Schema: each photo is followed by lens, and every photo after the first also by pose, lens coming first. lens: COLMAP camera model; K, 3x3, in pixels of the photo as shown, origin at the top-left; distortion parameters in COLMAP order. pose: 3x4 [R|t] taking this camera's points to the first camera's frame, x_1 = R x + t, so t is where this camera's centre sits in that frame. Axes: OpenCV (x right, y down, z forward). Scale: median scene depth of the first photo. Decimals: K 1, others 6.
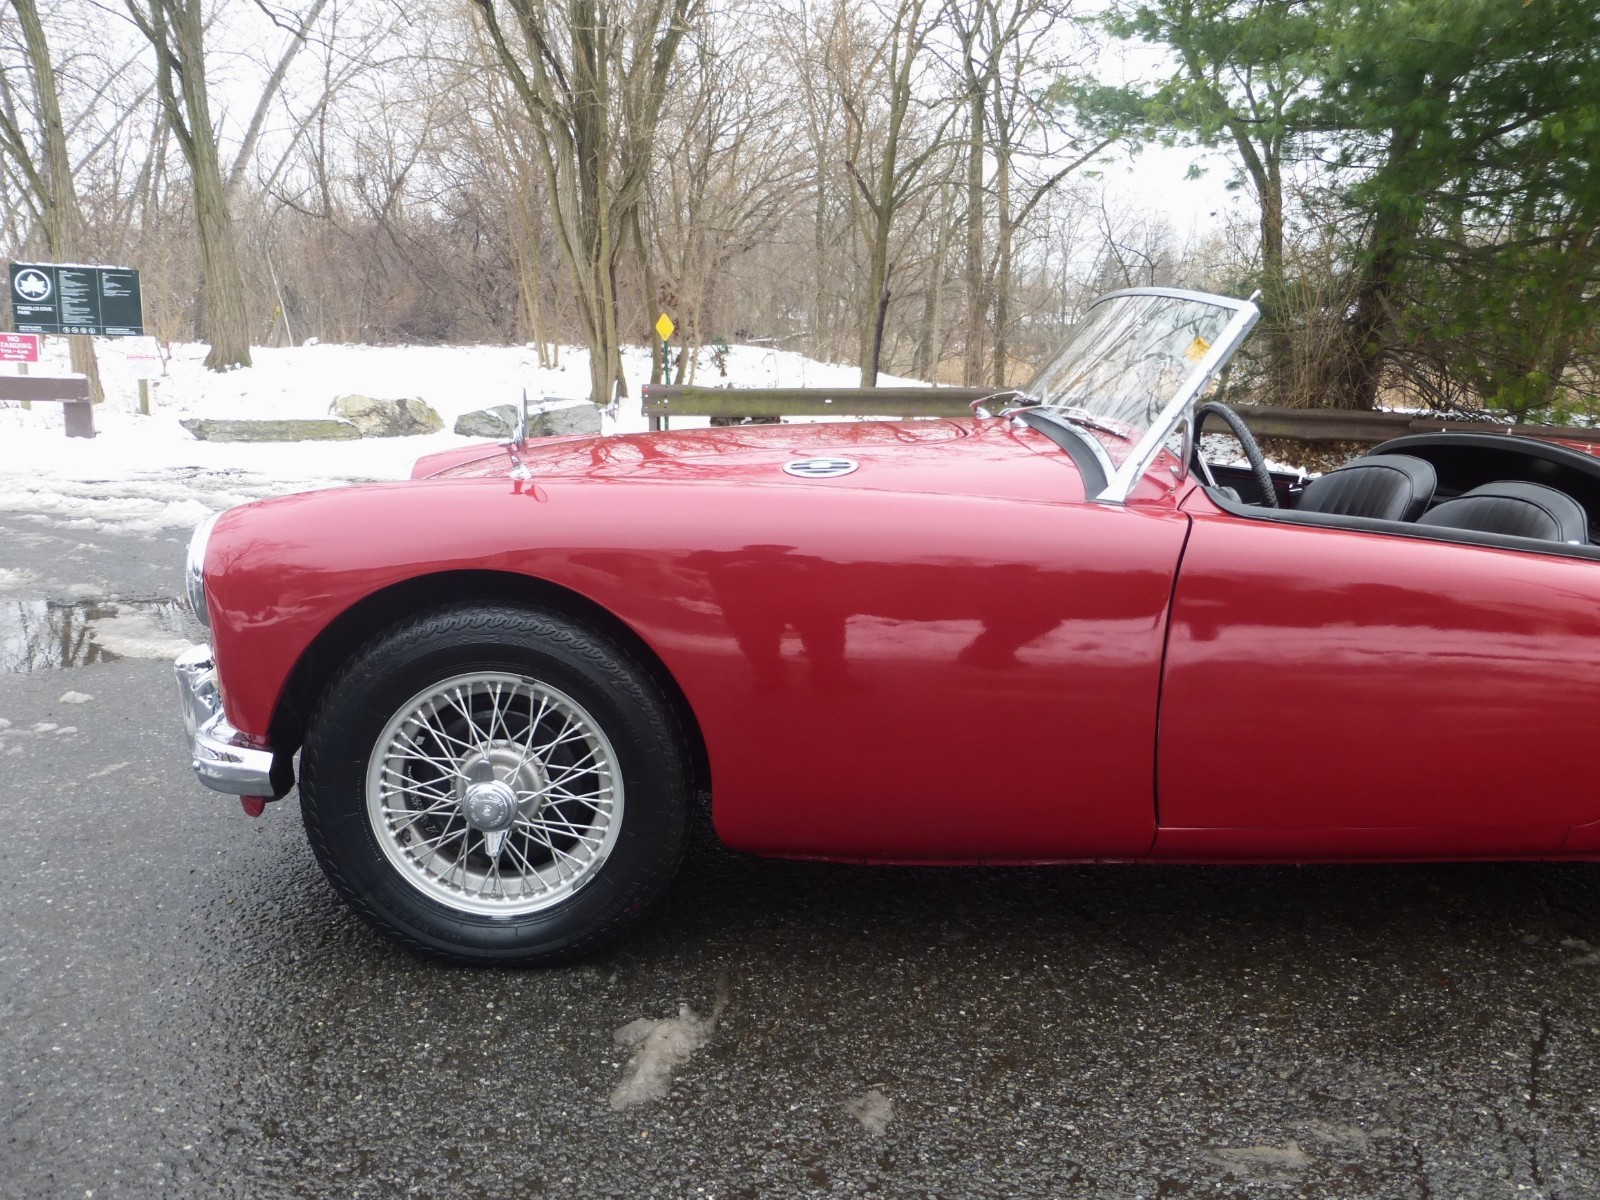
lens RADIAL K [[1212.7, 0, 803.2], [0, 1212.7, 606.3], [0, 0, 1]] dist [-0.022980, 0.016324]
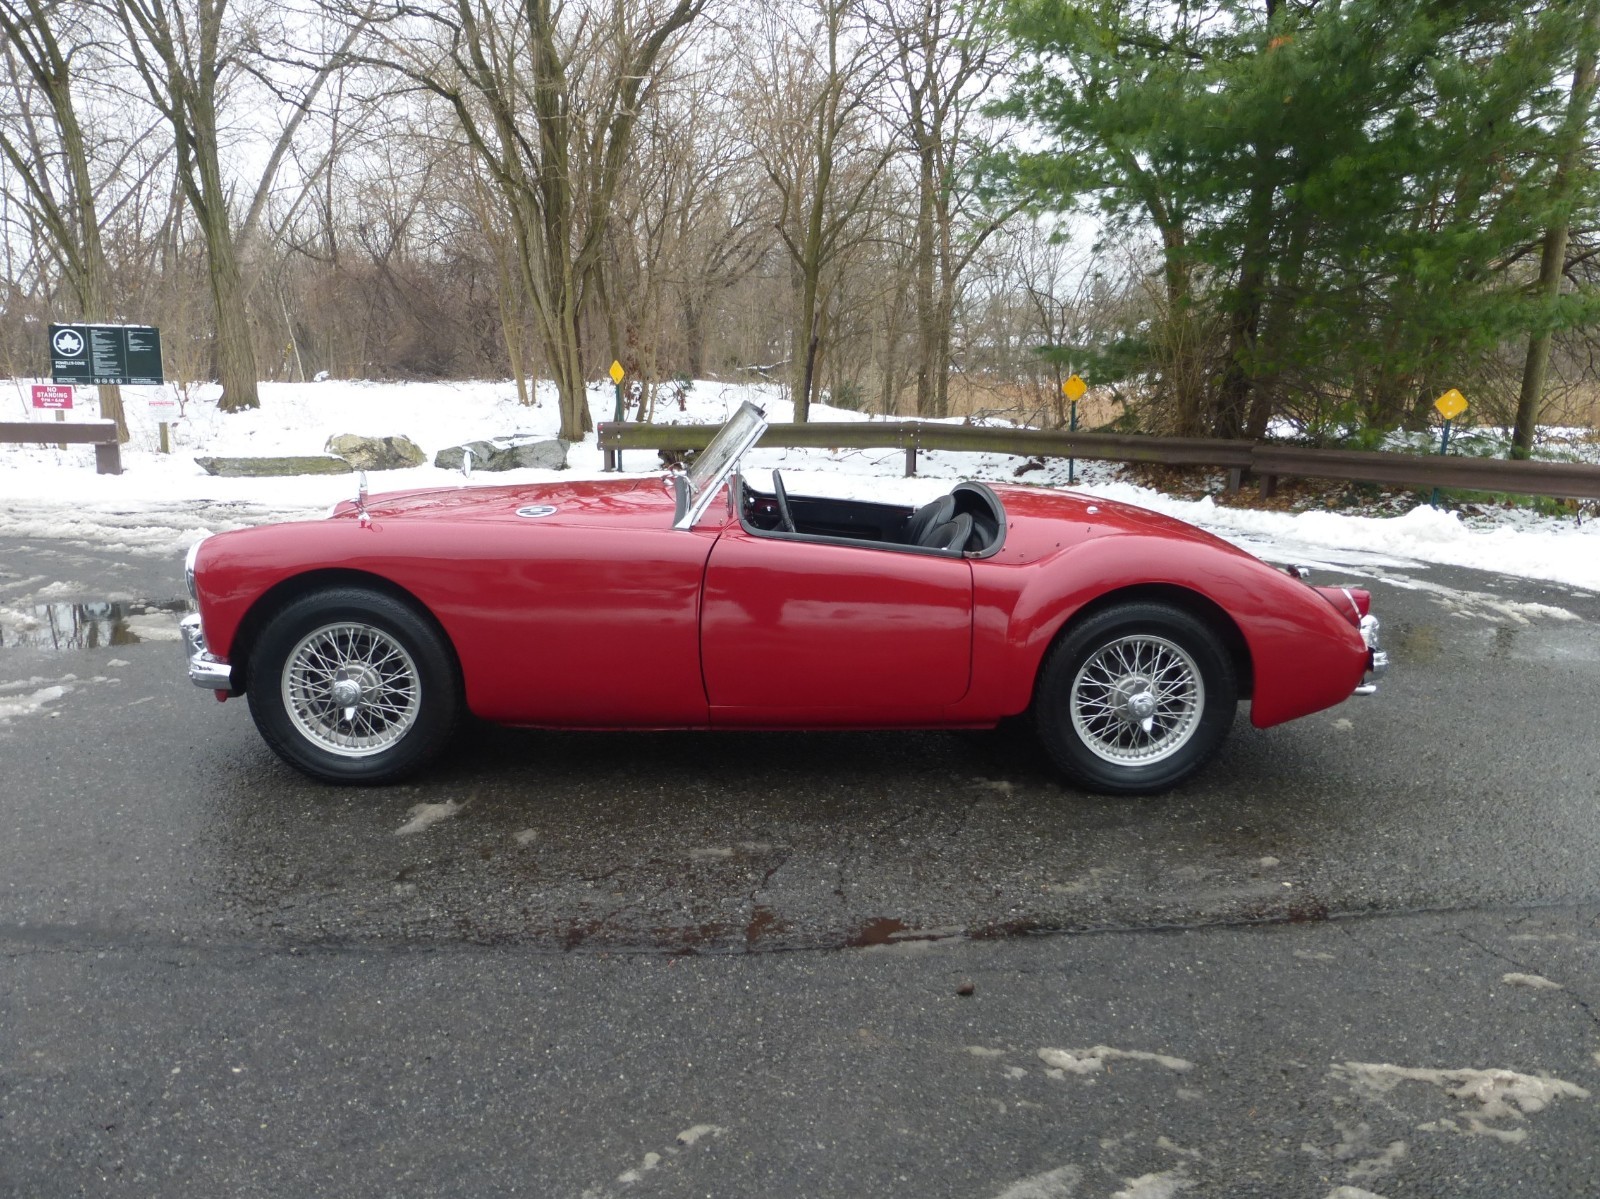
lens RADIAL K [[1190.2, 0, 800.0], [0, 1190.2, 599.5], [0, 0, 1]] dist [-0.002342, -0.003638]
pose [[0.999906, -0.010105, -0.009284, 0.071867], [0.009921, 0.999756, -0.019718, 0.009585], [0.009481, 0.019624, 0.999762, -0.130874]]
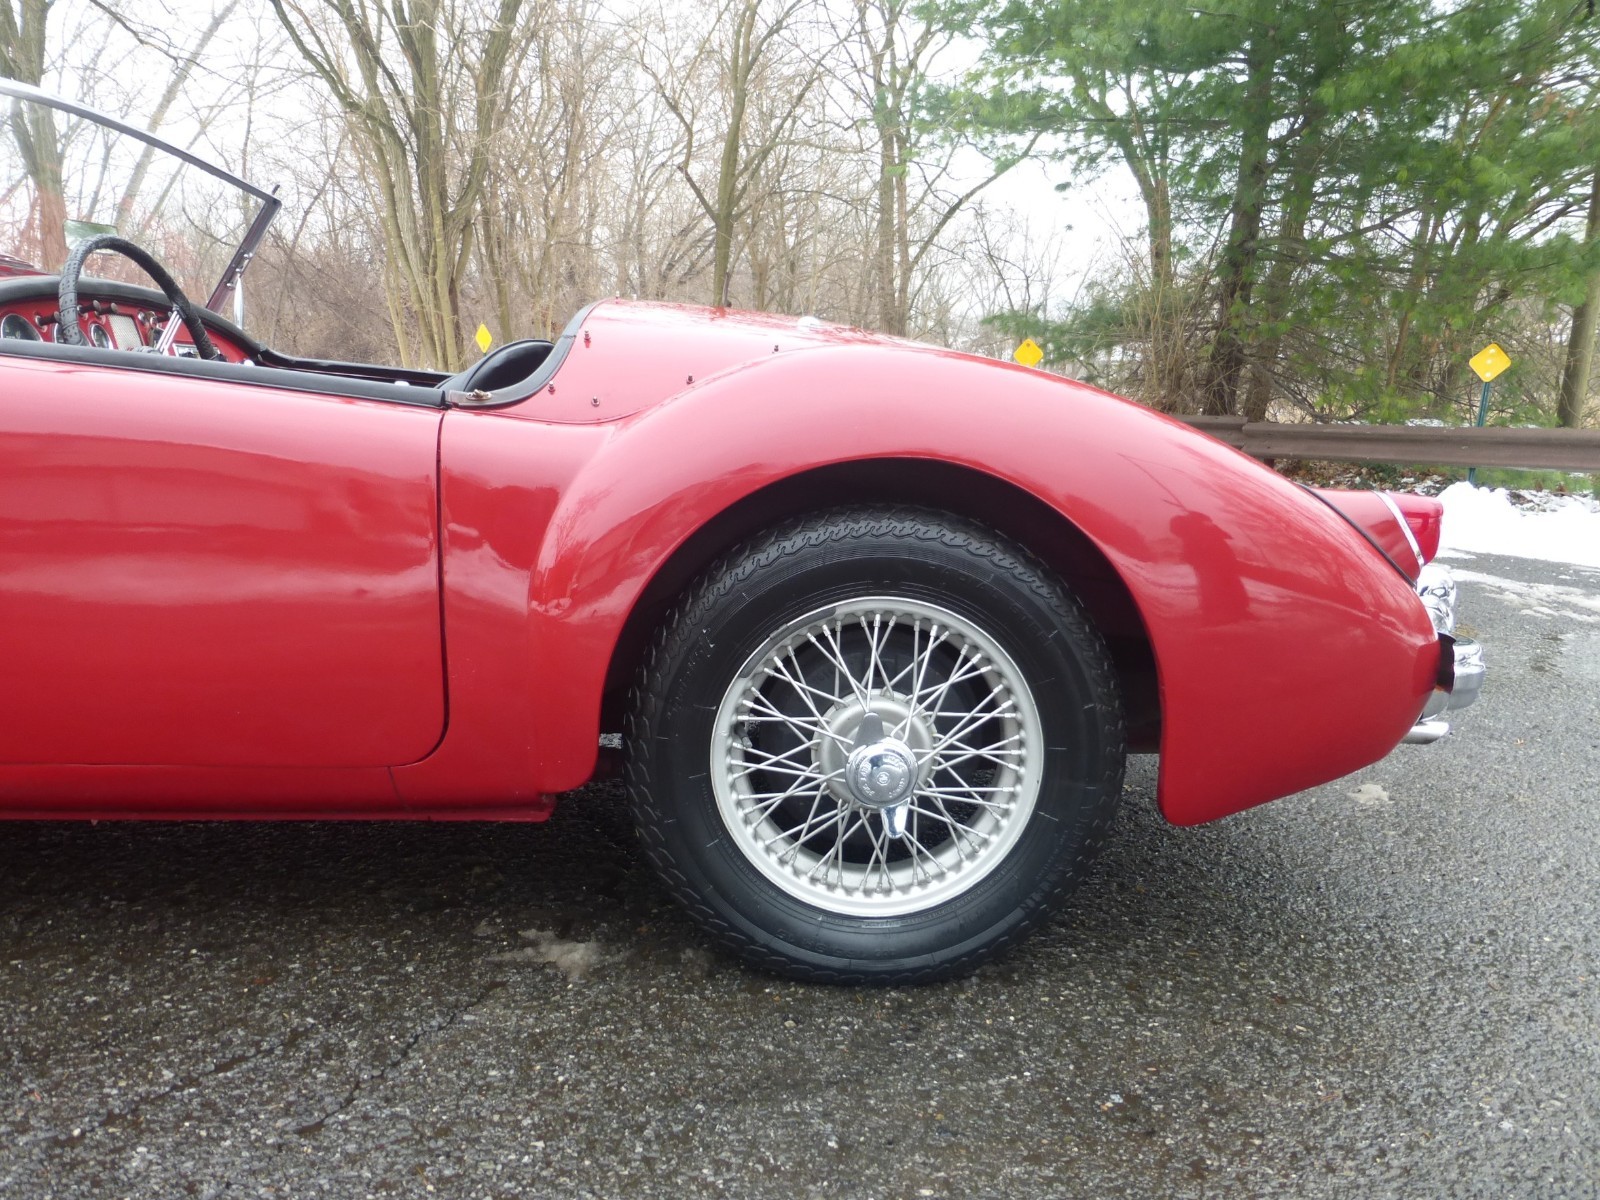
lens RADIAL K [[1212.7, 0, 803.2], [0, 1212.7, 606.3], [0, 0, 1]] dist [-0.022980, 0.016324]
pose [[0.999948, -0.007660, -0.006667, 0.152277], [0.007410, 0.999299, -0.036703, 0.019470], [0.006943, 0.036652, 0.999304, 0.057788]]
